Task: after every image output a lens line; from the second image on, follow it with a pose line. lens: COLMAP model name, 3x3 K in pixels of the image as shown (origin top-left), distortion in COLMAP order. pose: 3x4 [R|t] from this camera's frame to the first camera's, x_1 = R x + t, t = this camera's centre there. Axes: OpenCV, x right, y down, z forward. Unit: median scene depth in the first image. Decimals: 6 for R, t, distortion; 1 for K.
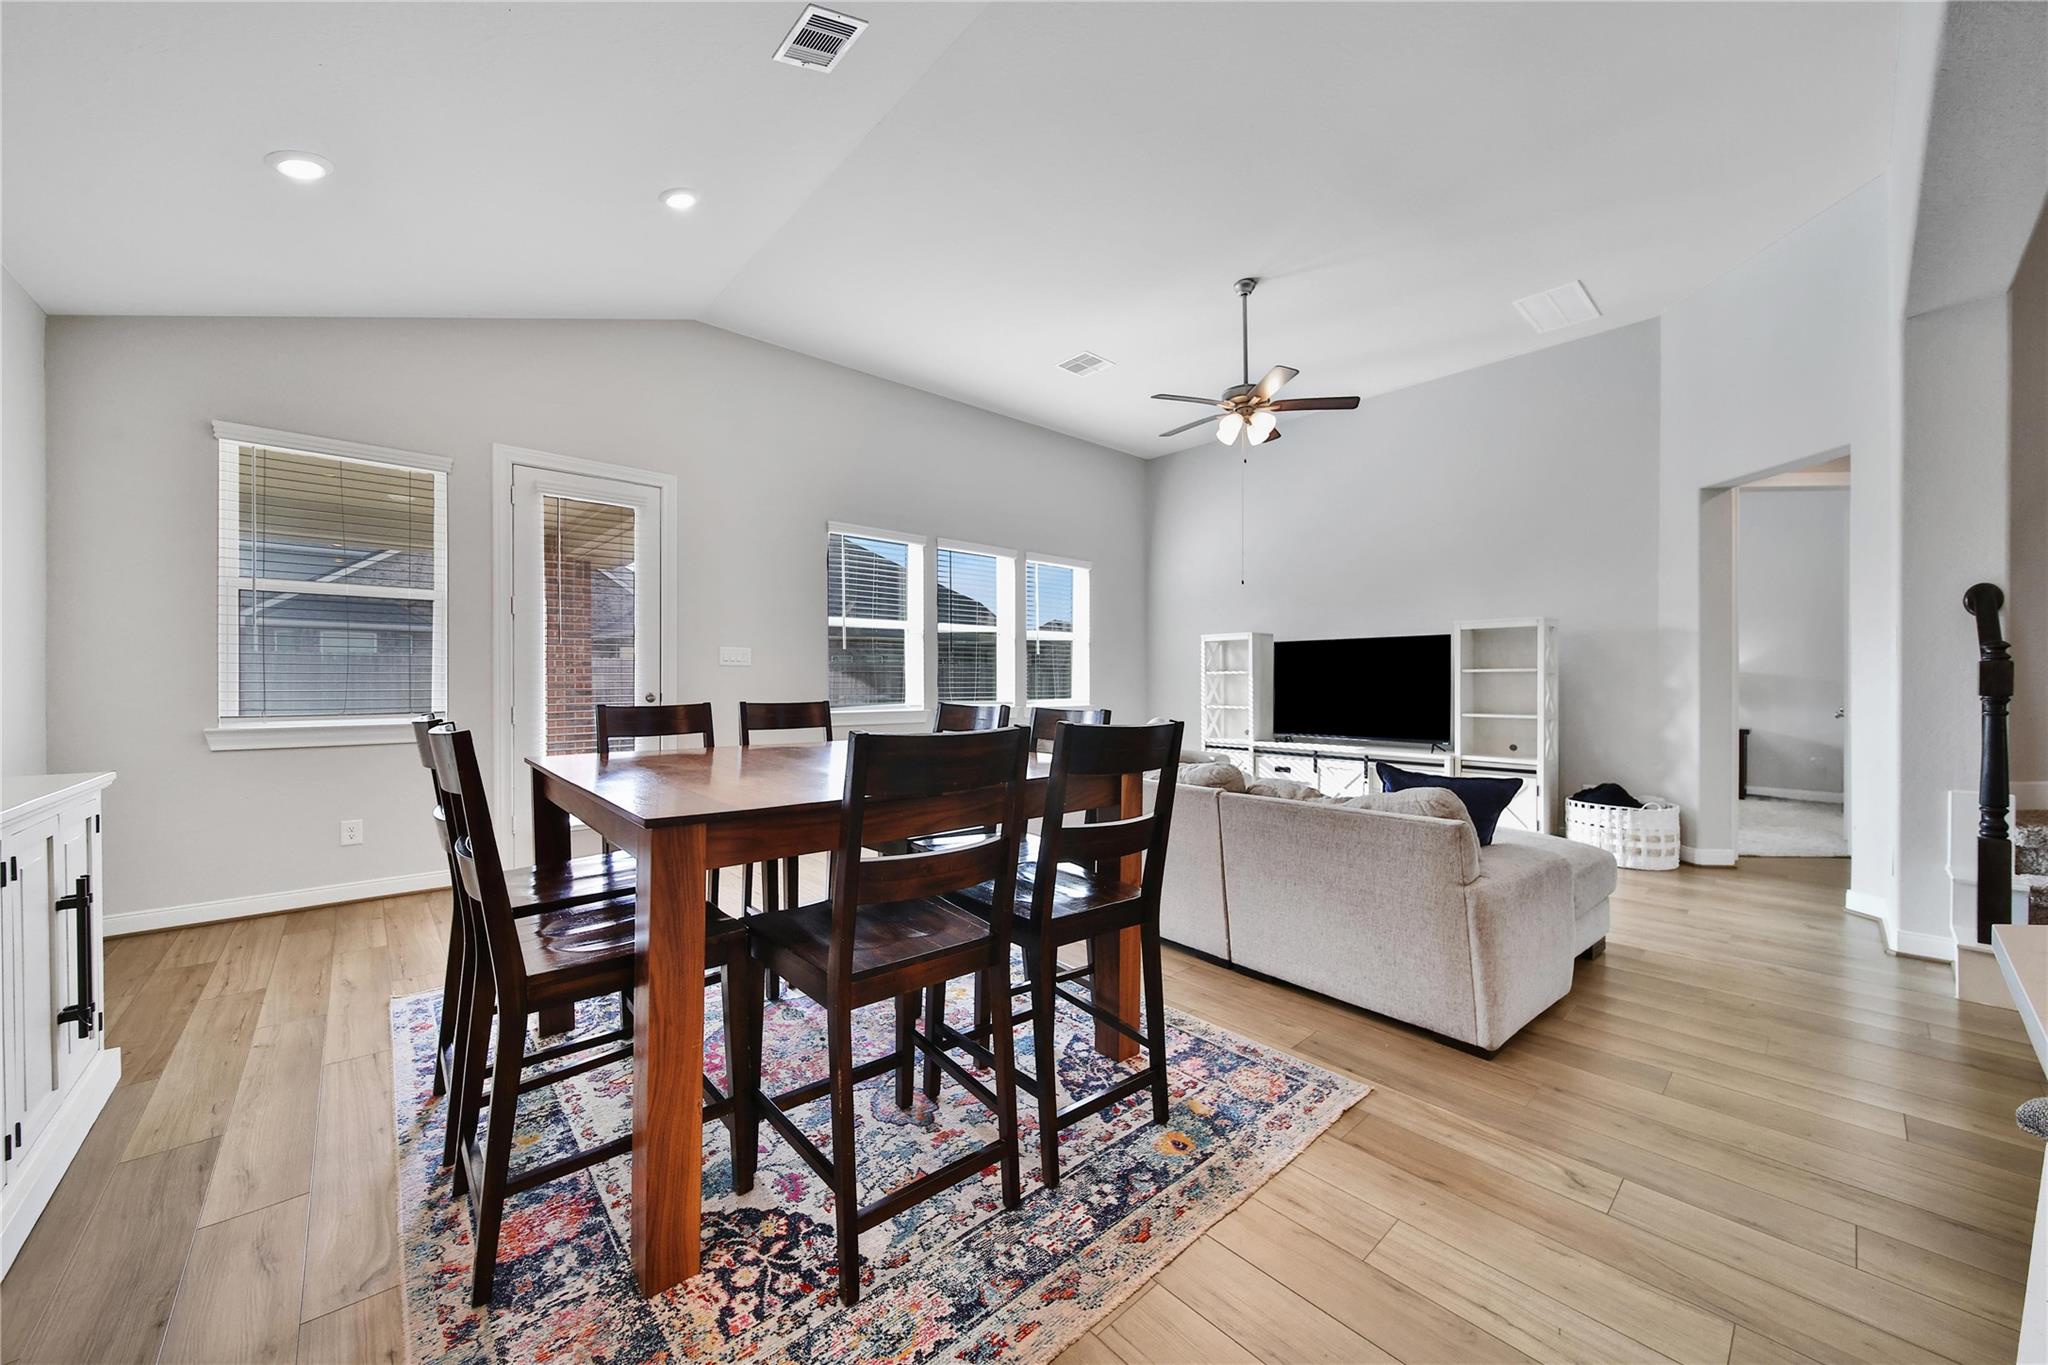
lens RADIAL K [[745.4, 0, 1029.7], [0, 745.4, 688.0], [0, 0, 1]] dist [-0.001889, -0.000458]
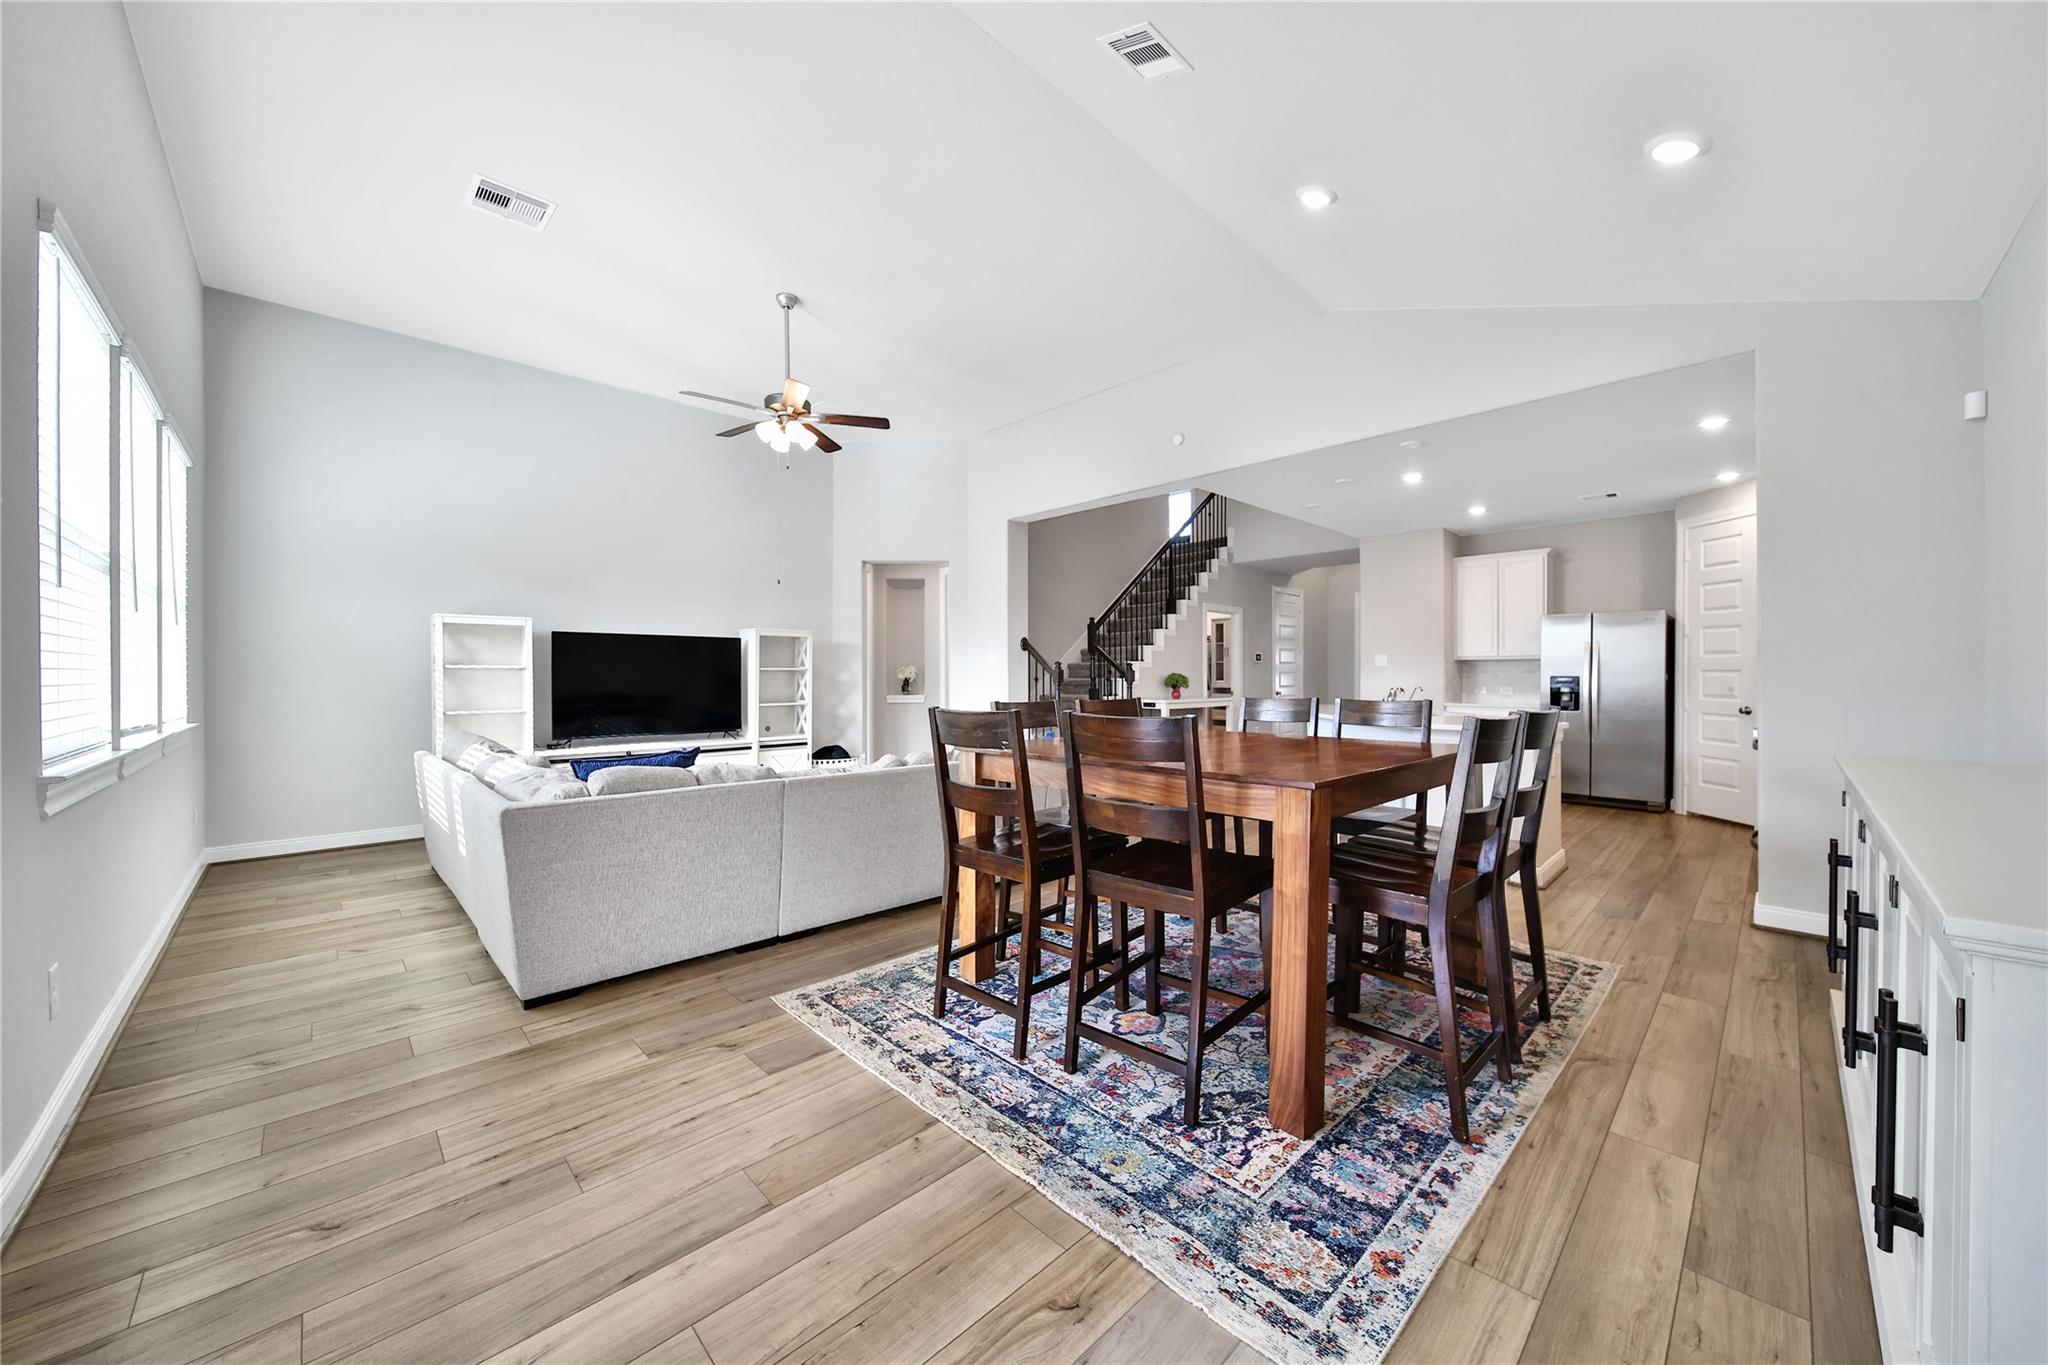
lens RADIAL K [[745.4, 0, 1020.2], [0, 745.4, 682.5], [0, 0, 1]] dist [-0.001889, -0.000458]
pose [[-0.039644, -0.009677, 0.999167, -1.865017], [0.010309, 0.999896, 0.010093, -0.025132], [-0.999161, 0.010701, -0.039540, 1.750159]]
